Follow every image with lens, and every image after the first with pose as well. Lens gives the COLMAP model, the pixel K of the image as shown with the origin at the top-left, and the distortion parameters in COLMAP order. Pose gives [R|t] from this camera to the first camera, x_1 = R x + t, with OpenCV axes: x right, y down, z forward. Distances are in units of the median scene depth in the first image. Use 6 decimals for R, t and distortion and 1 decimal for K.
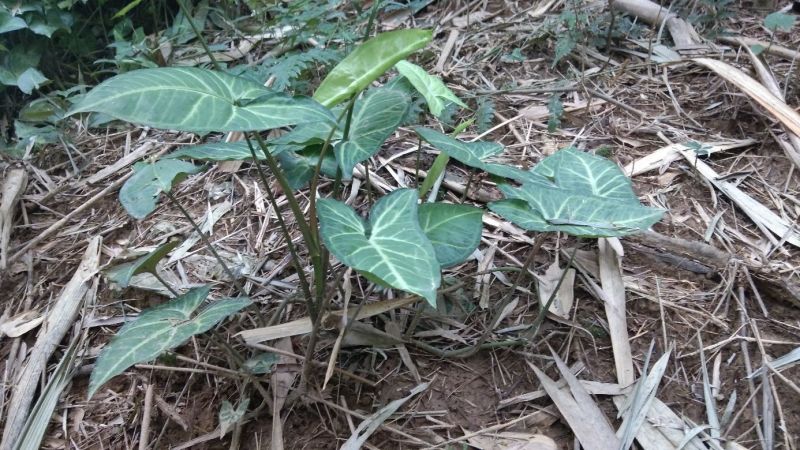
lens RADIAL K [[632.7, 0, 400.0], [0, 632.7, 225.0], [0, 0, 1]] dist [0.027010, -0.077427]
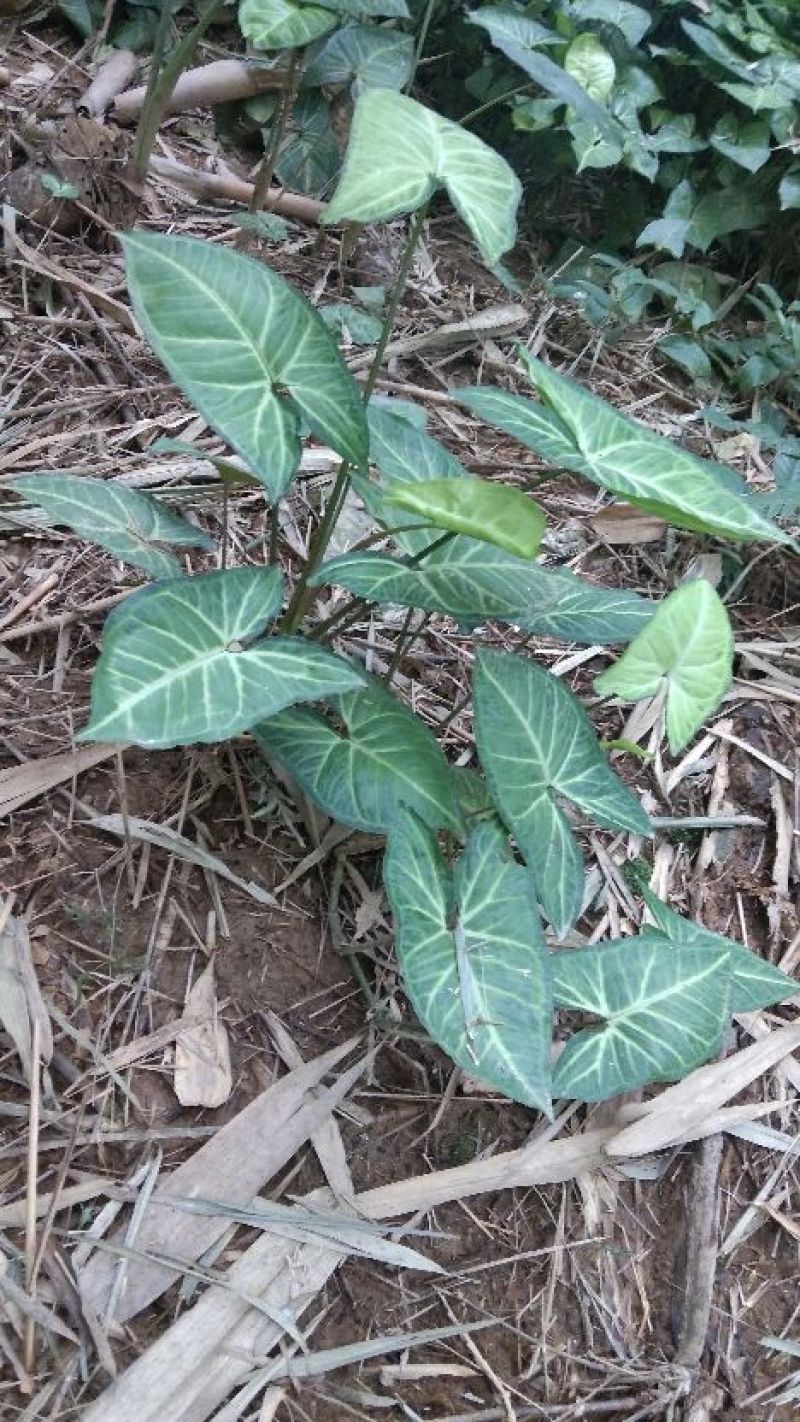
lens RADIAL K [[1124.6, 0, 400.0], [0, 1124.6, 711.0], [0, 0, 1]] dist [0.027010, -0.077427]
pose [[0.345676, 0.821014, -0.454361, 0.400556], [-0.759734, 0.529070, 0.378007, -0.348428], [0.550738, 0.214526, 0.806639, 0.078860]]
